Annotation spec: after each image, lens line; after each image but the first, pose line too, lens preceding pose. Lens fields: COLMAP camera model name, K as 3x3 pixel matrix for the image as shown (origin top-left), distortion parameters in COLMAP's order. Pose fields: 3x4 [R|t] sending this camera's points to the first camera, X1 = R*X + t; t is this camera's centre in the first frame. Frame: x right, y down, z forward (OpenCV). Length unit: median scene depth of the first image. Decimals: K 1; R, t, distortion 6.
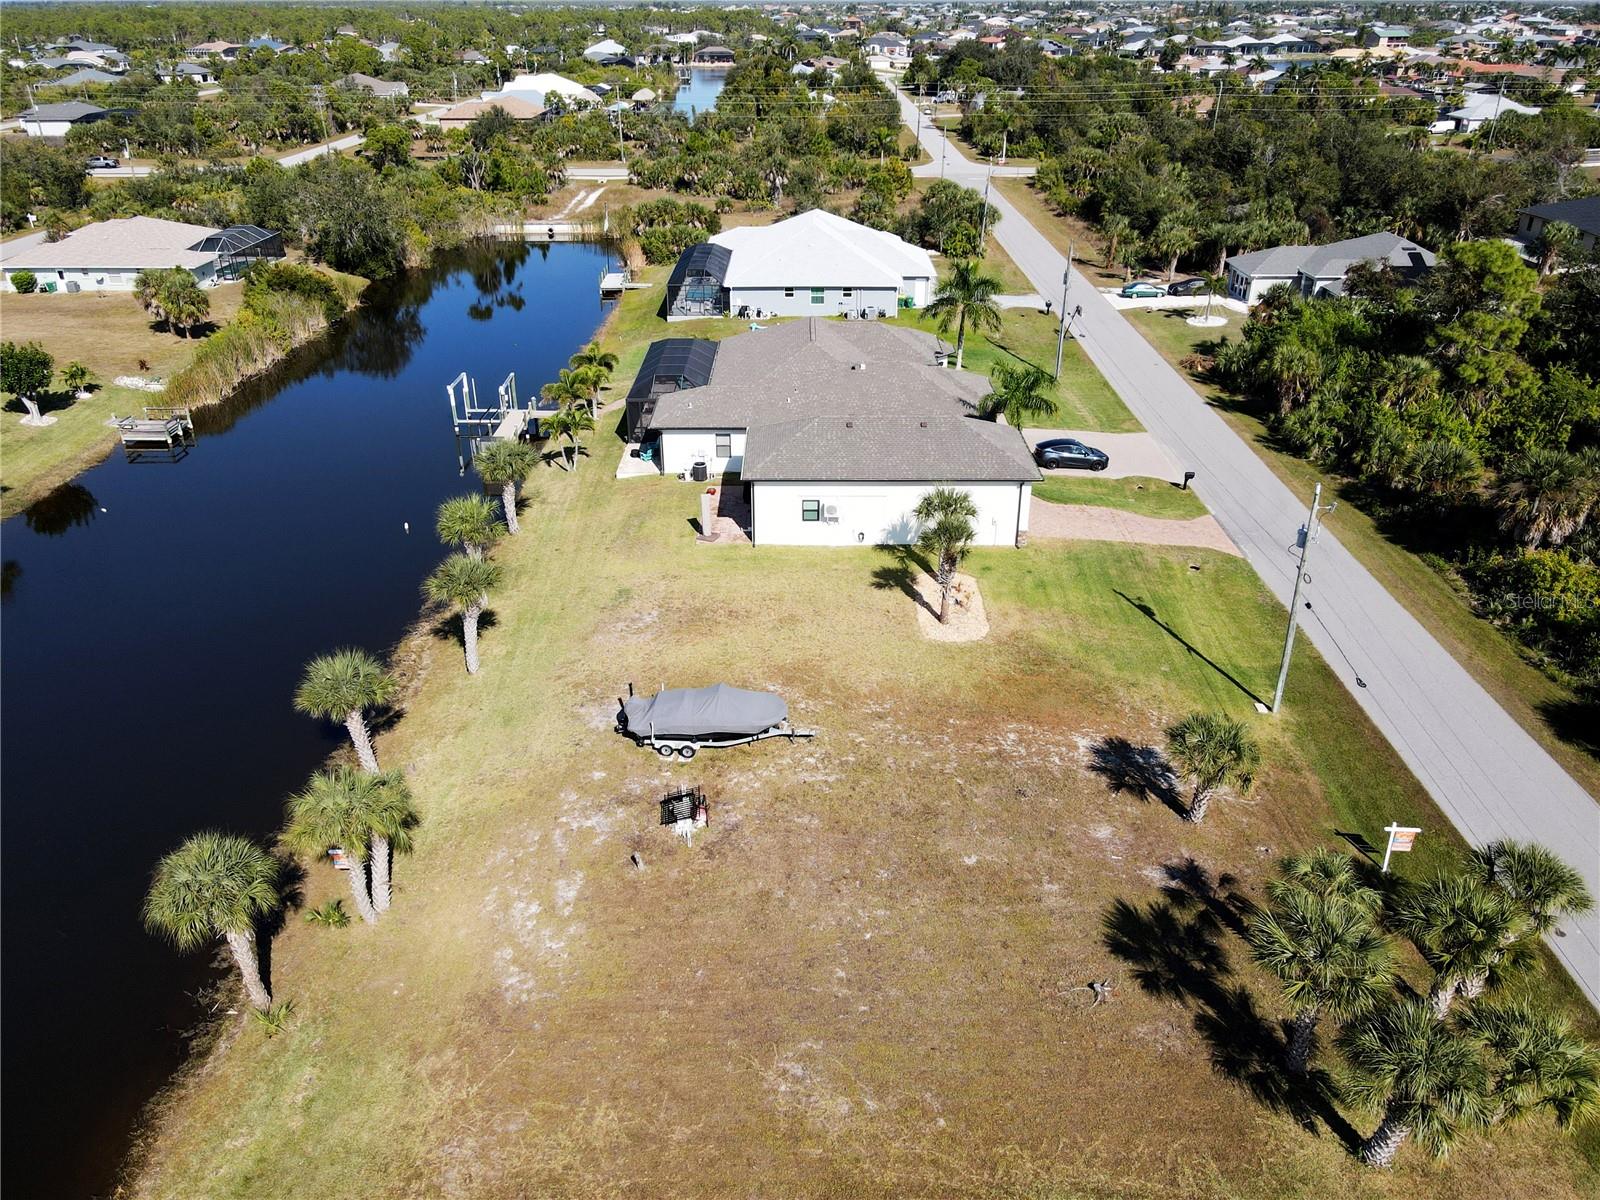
lens RADIAL K [[1172.1, 0, 799.2], [0, 1172.1, 611.1], [0, 0, 1]] dist [0.001964, 0.029022]
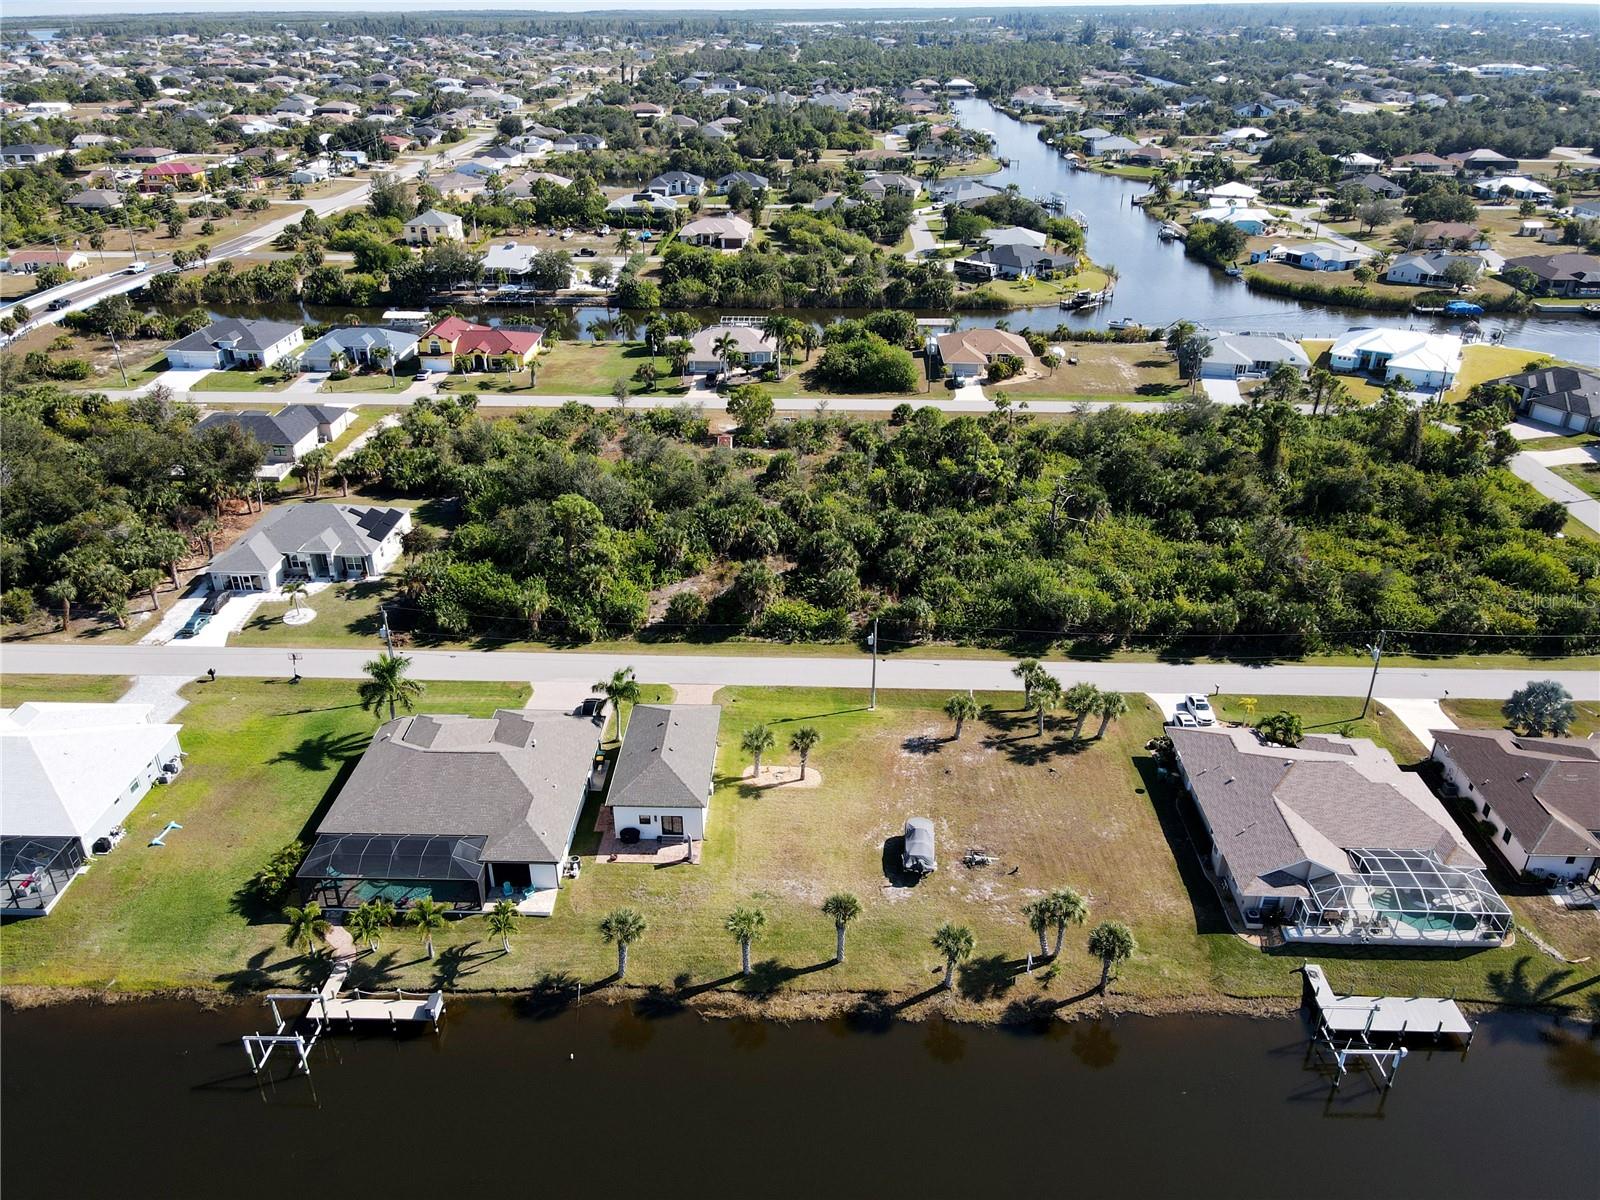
lens RADIAL K [[1172.1, 0, 799.2], [0, 1172.1, 611.1], [0, 0, 1]] dist [0.001964, 0.029022]
pose [[0.021904, -0.464729, 0.885182, -1.566585], [0.463770, 0.789092, 0.402804, -1.063502], [-0.885685, 0.401698, 0.232812, 0.484159]]
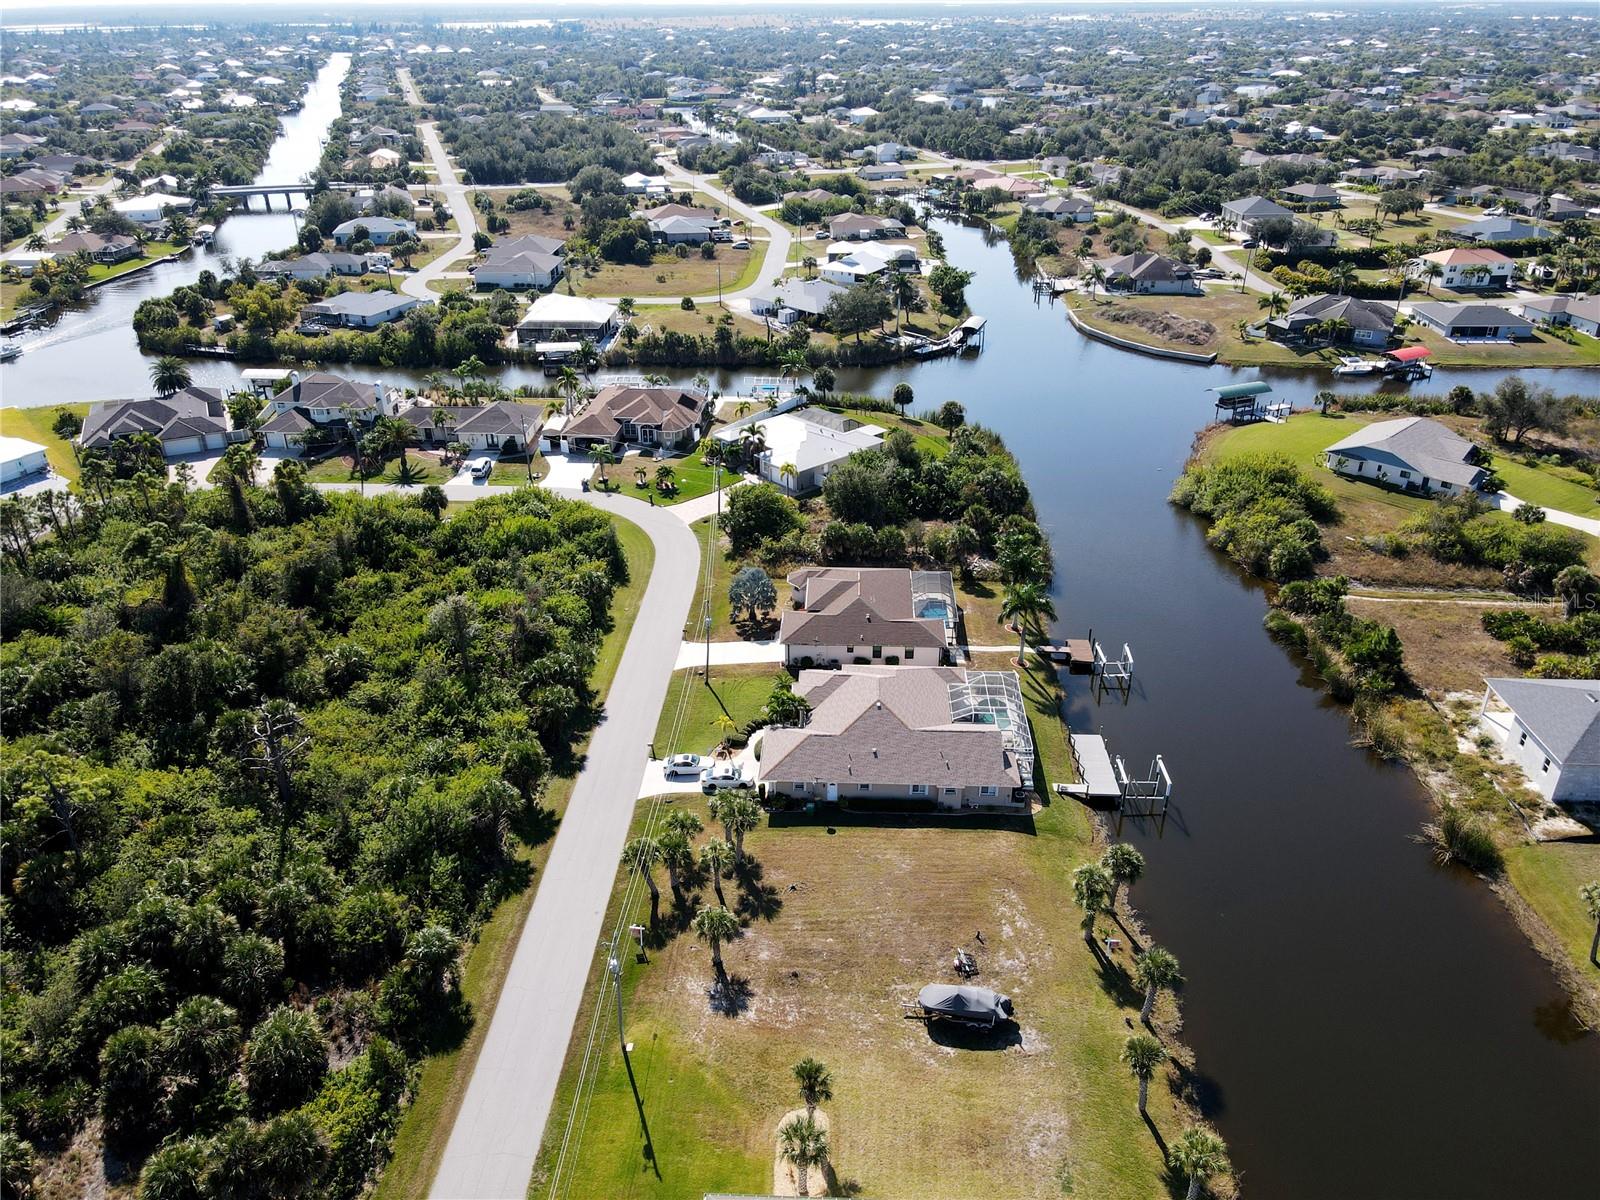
lens RADIAL K [[1159.8, 0, 802.7], [0, 1159.8, 636.2], [0, 0, 1]] dist [-0.007779, 0.076453]
pose [[-0.999343, -0.015061, 0.032971, 0.105469], [0.019226, 0.550877, 0.834365, -1.526267], [-0.030730, 0.834450, -0.550226, 1.363386]]
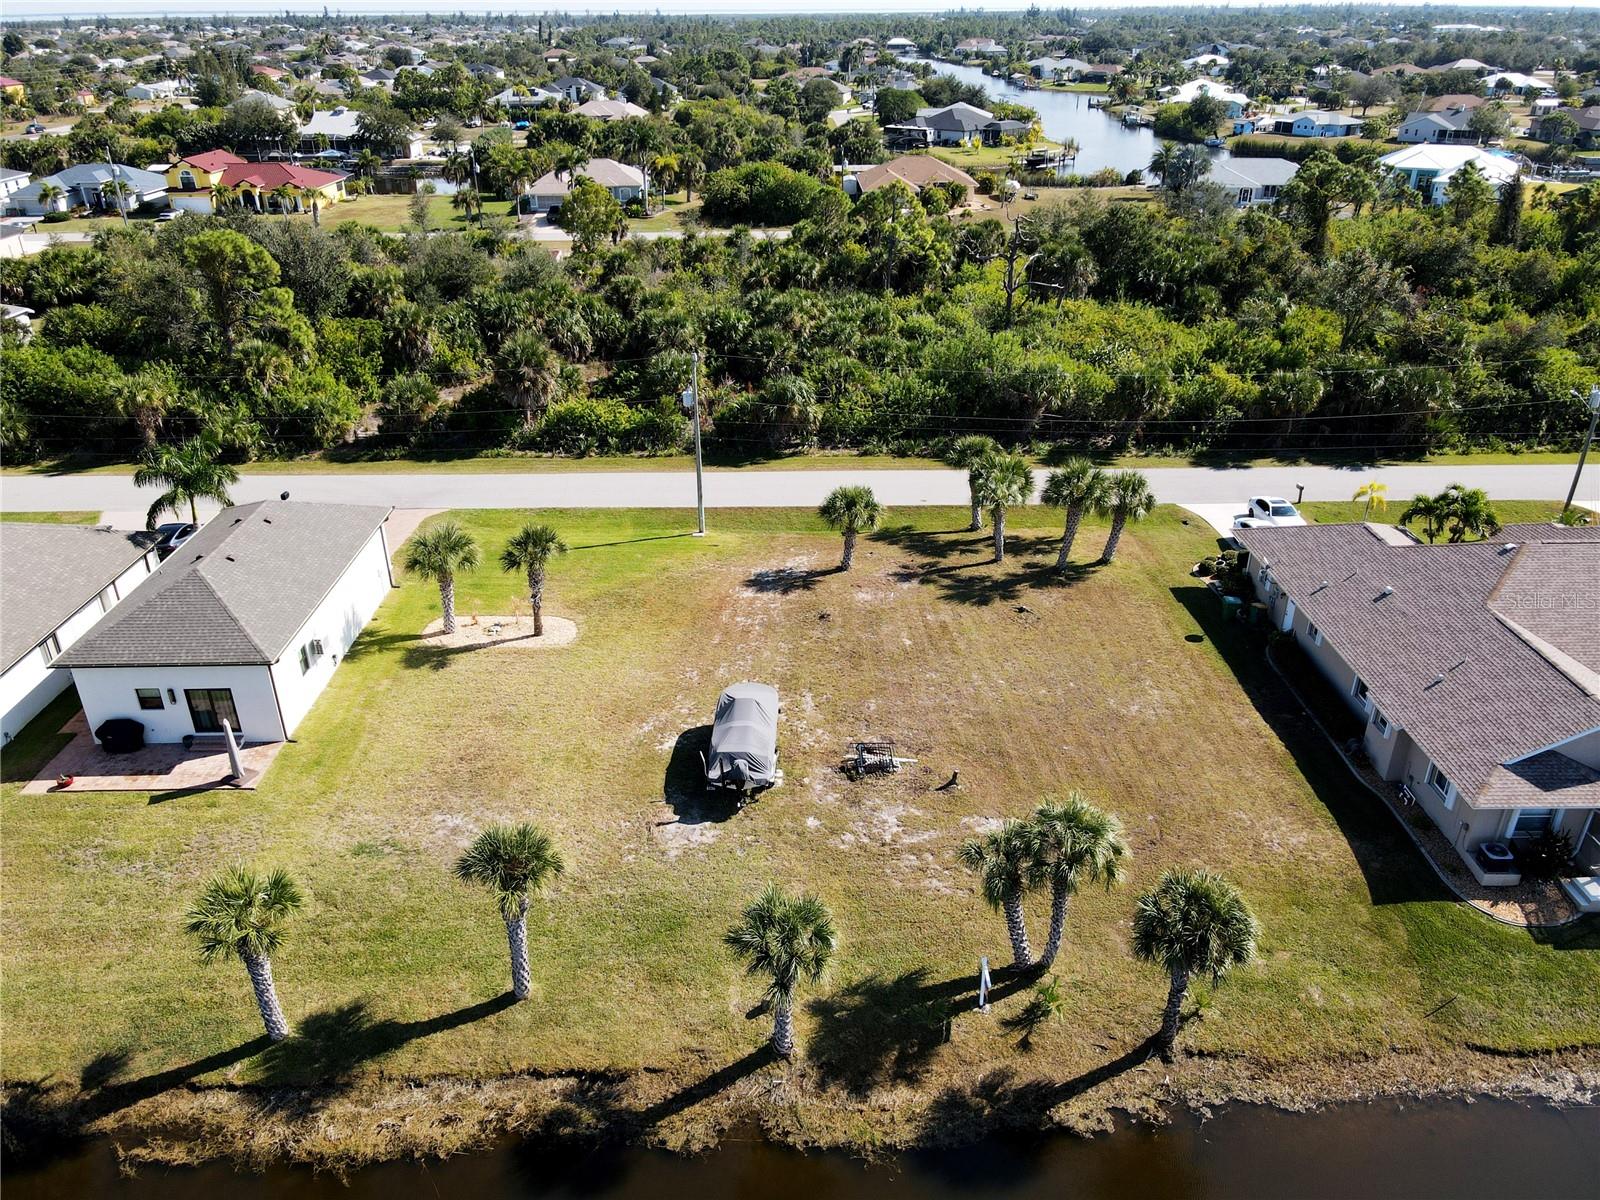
lens RADIAL K [[1179.1, 0, 800.0], [0, 1179.1, 600.0], [0, 0, 1]] dist [-0.007812, 0.042178]
pose [[-0.020070, -0.445952, 0.894832, -0.812522], [0.469168, 0.786147, 0.402311, -0.332876], [-0.882881, 0.427901, 0.193448, 0.653348]]
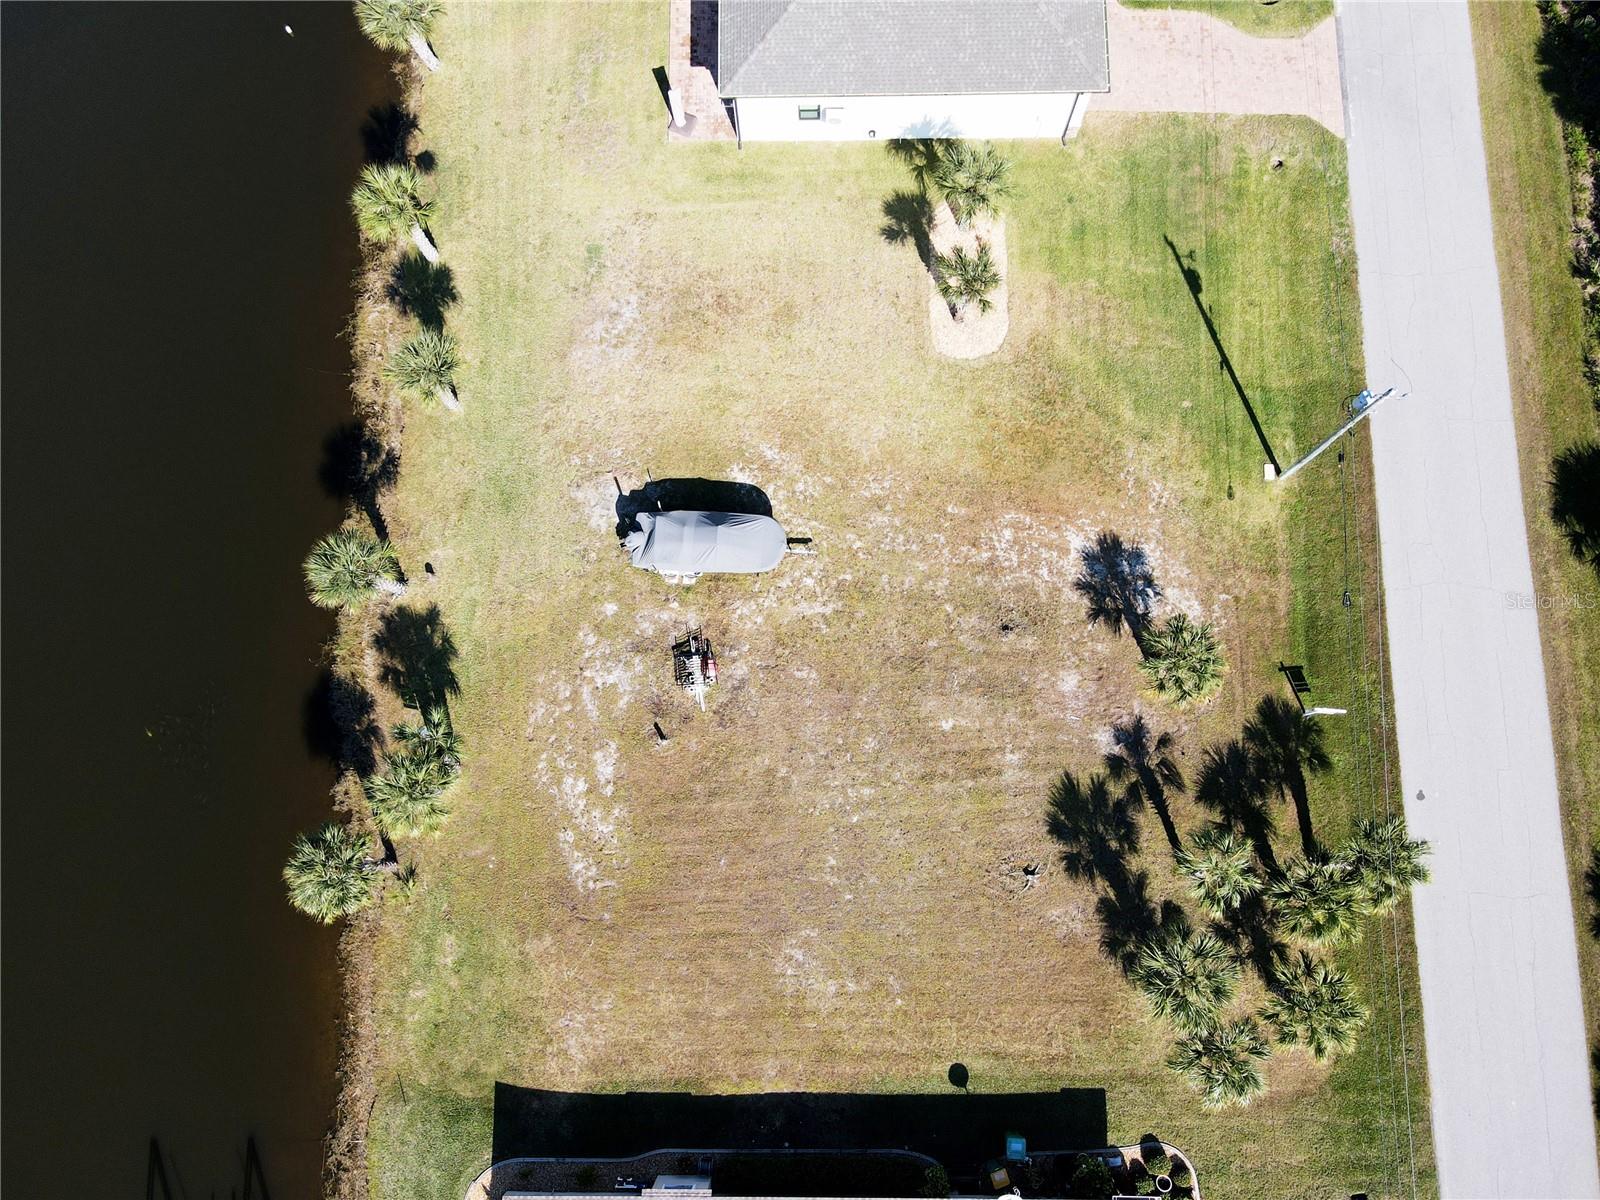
lens RADIAL K [[1179.1, 0, 800.0], [0, 1179.1, 600.0], [0, 0, 1]] dist [-0.007812, 0.042178]
pose [[0.999812, -0.009459, -0.016940, 0.017164], [0.019186, 0.611956, 0.790659, -0.618865], [0.002887, -0.790835, 0.612023, 0.303766]]
